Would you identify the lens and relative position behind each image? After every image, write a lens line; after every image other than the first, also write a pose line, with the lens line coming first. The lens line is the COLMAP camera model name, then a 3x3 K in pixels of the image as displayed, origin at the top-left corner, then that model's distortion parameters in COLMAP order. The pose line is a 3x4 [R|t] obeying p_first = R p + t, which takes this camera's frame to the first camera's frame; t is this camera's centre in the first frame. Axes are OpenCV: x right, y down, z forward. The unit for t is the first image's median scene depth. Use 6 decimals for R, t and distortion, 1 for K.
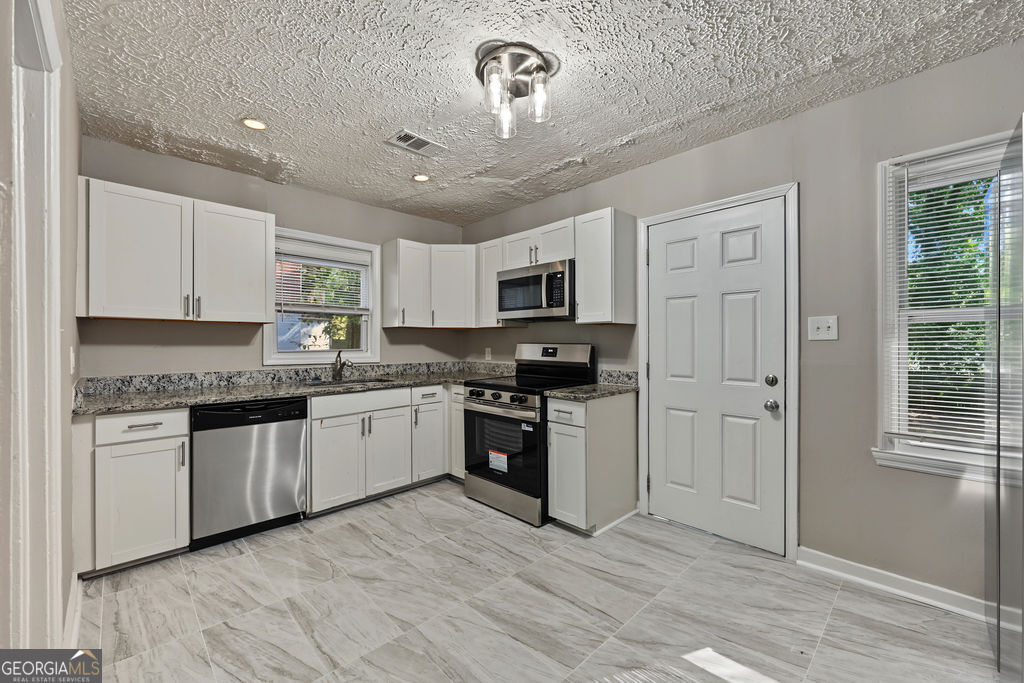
lens RADIAL K [[406.5, 0, 509.3], [0, 406.5, 345.5], [0, 0, 1]] dist [0.006477, -0.000327]
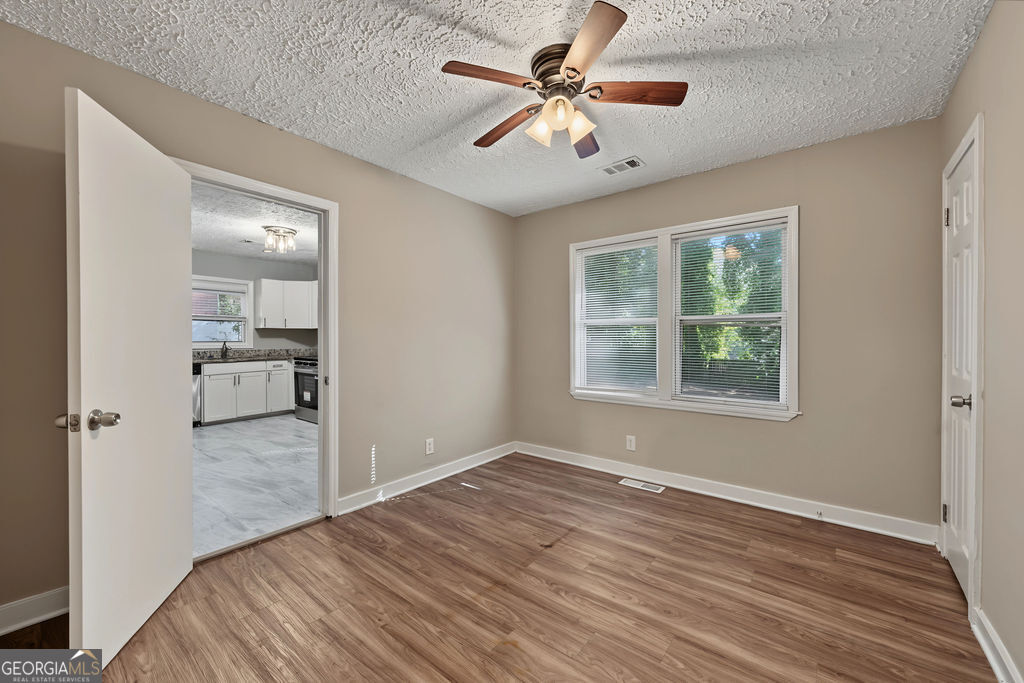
lens RADIAL K [[406.5, 0, 513.5], [0, 406.5, 342.1], [0, 0, 1]] dist [0.006477, -0.000327]
pose [[0.992658, -0.002078, 0.120937, 0.693587], [0.001556, 0.999989, 0.004414, 0.010781], [-0.120944, -0.004194, 0.992650, -1.039022]]
